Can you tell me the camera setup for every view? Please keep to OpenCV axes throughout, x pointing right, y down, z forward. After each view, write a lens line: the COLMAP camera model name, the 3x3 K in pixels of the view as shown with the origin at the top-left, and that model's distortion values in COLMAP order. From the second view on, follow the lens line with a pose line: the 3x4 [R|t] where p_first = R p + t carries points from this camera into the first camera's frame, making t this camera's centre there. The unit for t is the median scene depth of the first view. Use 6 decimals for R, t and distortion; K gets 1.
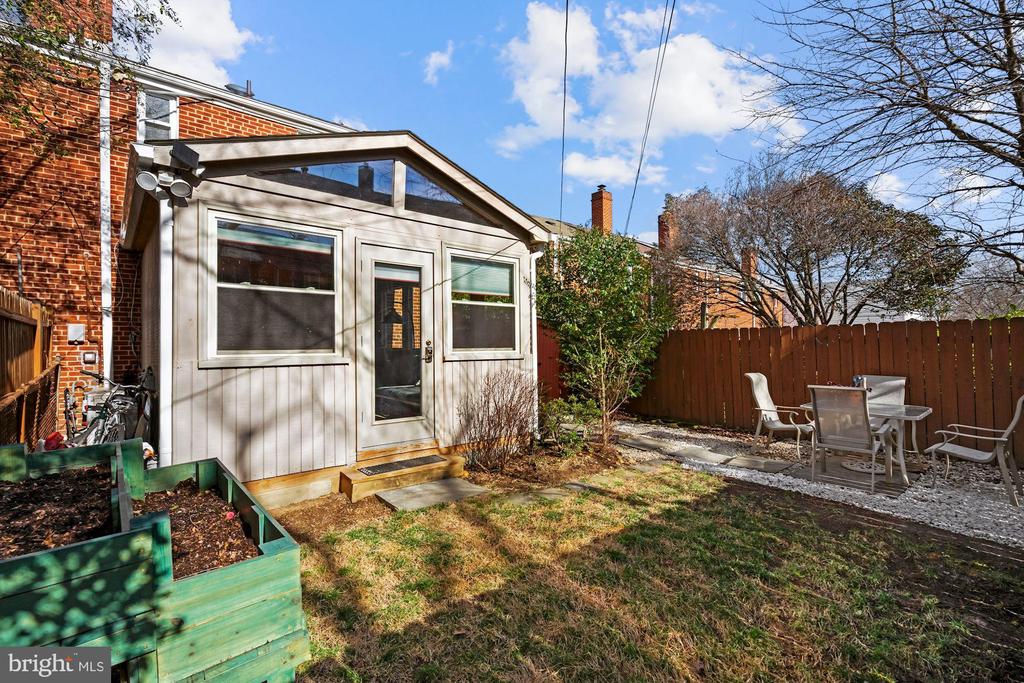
lens RADIAL K [[474.3, 0, 513.6], [0, 474.3, 340.4], [0, 0, 1]] dist [-0.001256, 0.002521]
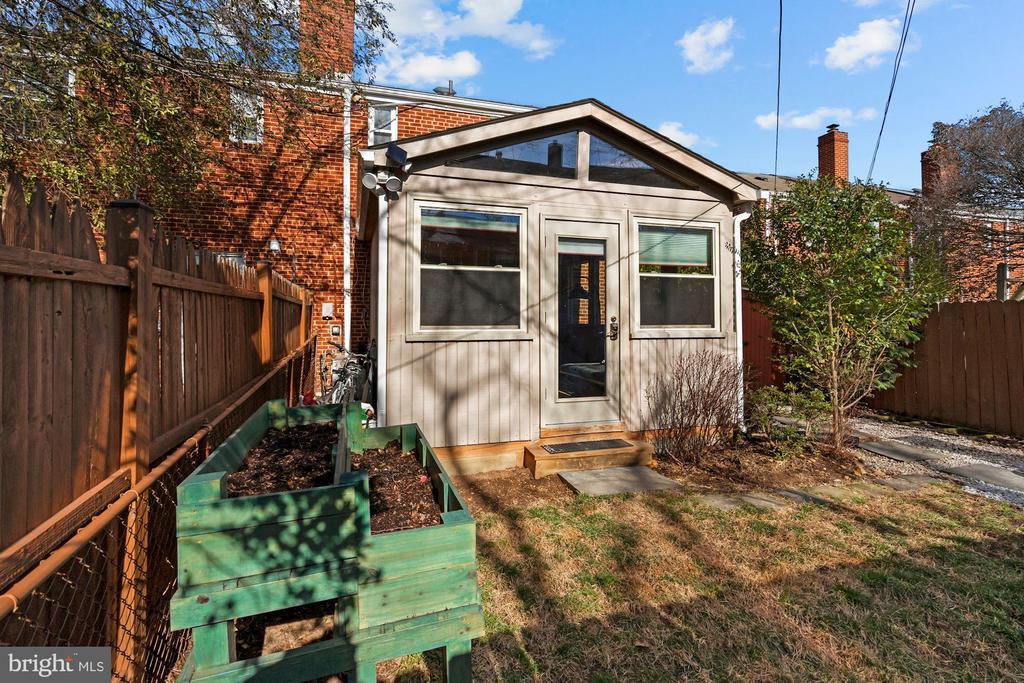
lens RADIAL K [[474.3, 0, 510.1], [0, 474.3, 311.3], [0, 0, 1]] dist [-0.001256, 0.002521]
pose [[0.913680, -0.002092, -0.406430, 0.017619], [0.000204, 0.999989, -0.004687, -0.006430], [0.406435, 0.004200, 0.913670, 0.057879]]
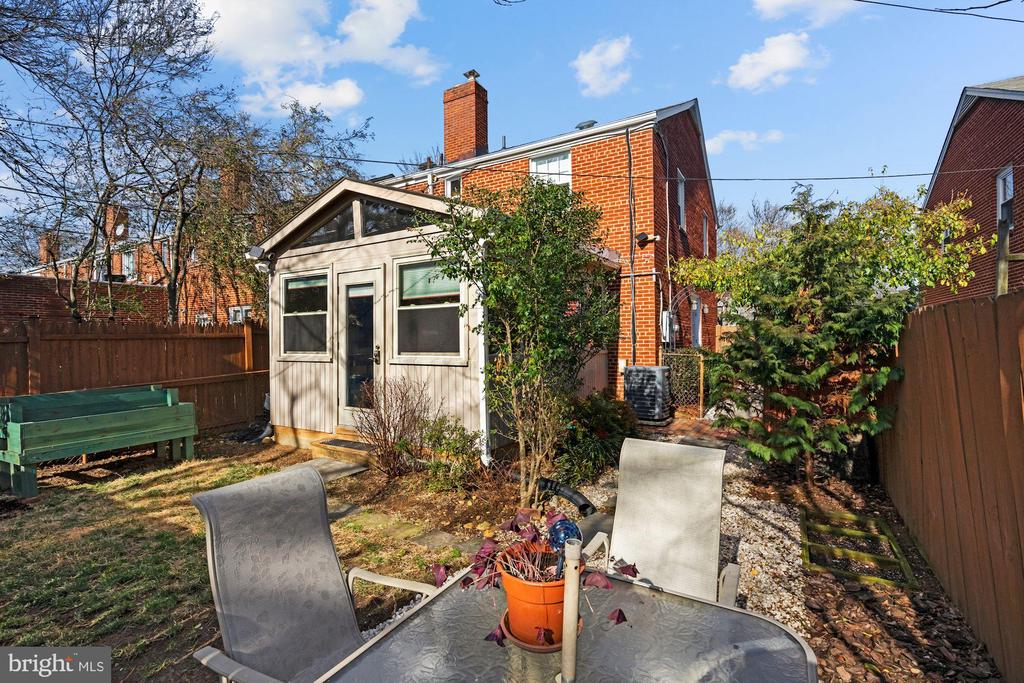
lens RADIAL K [[474.3, 0, 501.1], [0, 474.3, 336.8], [0, 0, 1]] dist [-0.001256, 0.002521]
pose [[0.295821, -0.008617, -0.955205, 1.141318], [0.019051, 0.999814, -0.003119, -0.012028], [0.955053, -0.017274, 0.295930, 1.075172]]
